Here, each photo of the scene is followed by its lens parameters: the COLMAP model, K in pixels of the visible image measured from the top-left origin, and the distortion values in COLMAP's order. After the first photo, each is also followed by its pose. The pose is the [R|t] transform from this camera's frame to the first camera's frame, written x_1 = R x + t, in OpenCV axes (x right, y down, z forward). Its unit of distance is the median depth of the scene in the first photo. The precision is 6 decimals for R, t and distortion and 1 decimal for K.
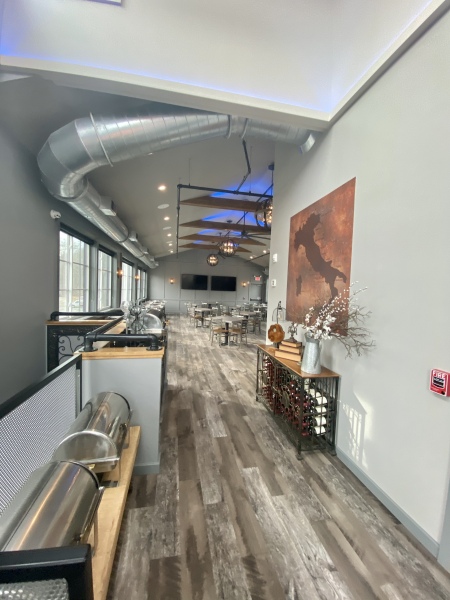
lens RADIAL K [[242.7, 0, 225.6], [0, 242.7, 298.8], [0, 0, 1]] dist [0.023371, -0.021722]
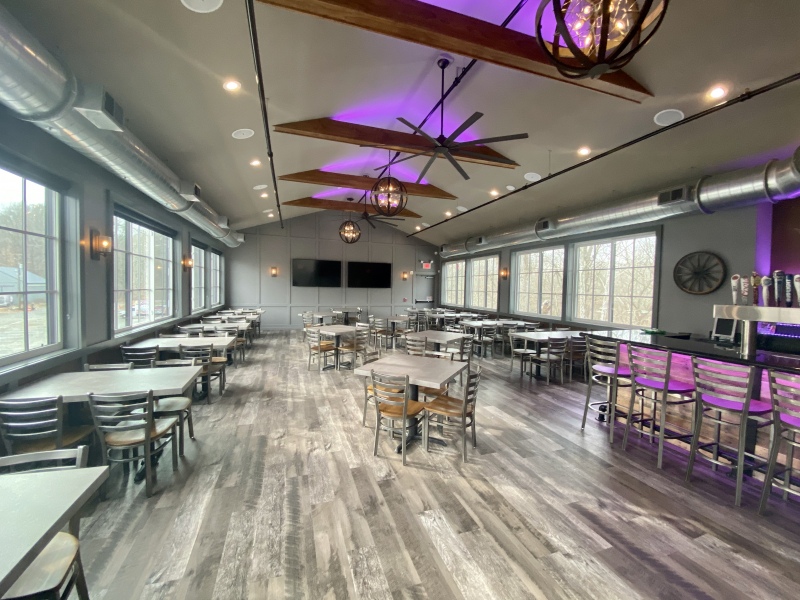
lens RADIAL K [[323.6, 0, 399.0], [0, 323.6, 298.5], [0, 0, 1]] dist [0.023371, -0.021722]
pose [[0.992376, -0.024683, 0.120754, -0.039437], [0.024047, 0.999688, 0.006720, -0.013308], [-0.120882, -0.003765, 0.992660, 0.293768]]
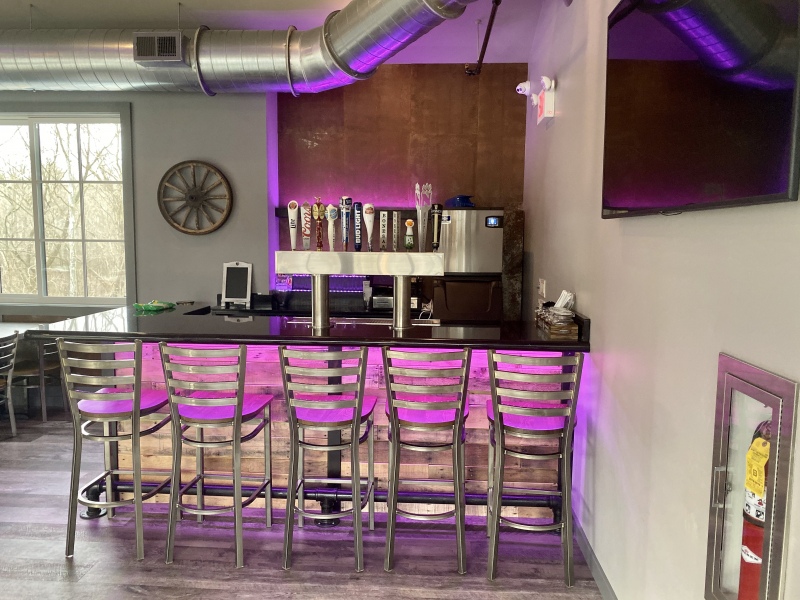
lens RADIAL K [[618.9, 0, 396.7], [0, 618.9, 298.7], [0, 0, 1]] dist [-0.006083, 0.006792]
pose [[0.258547, -0.133419, 0.956741, -0.022790], [0.030545, 0.991050, 0.129950, -0.014405], [-0.965516, -0.004375, 0.260308, 0.384570]]
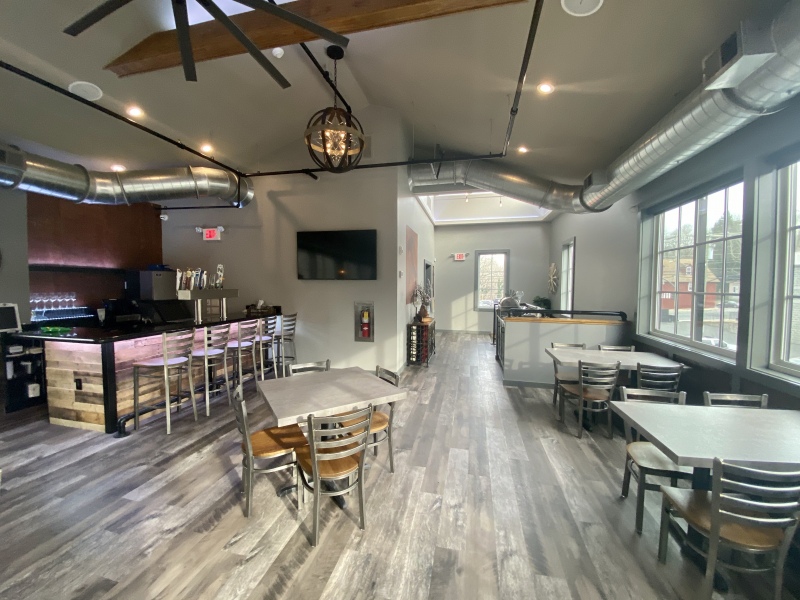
lens RADIAL K [[323.6, 0, 399.0], [0, 323.6, 298.5], [0, 0, 1]] dist [0.023371, -0.021722]
pose [[-0.911215, -0.059099, 0.407671, -0.116481], [-0.023868, 0.995567, 0.090977, -0.029611], [-0.411240, 0.073169, -0.908586, 0.725588]]
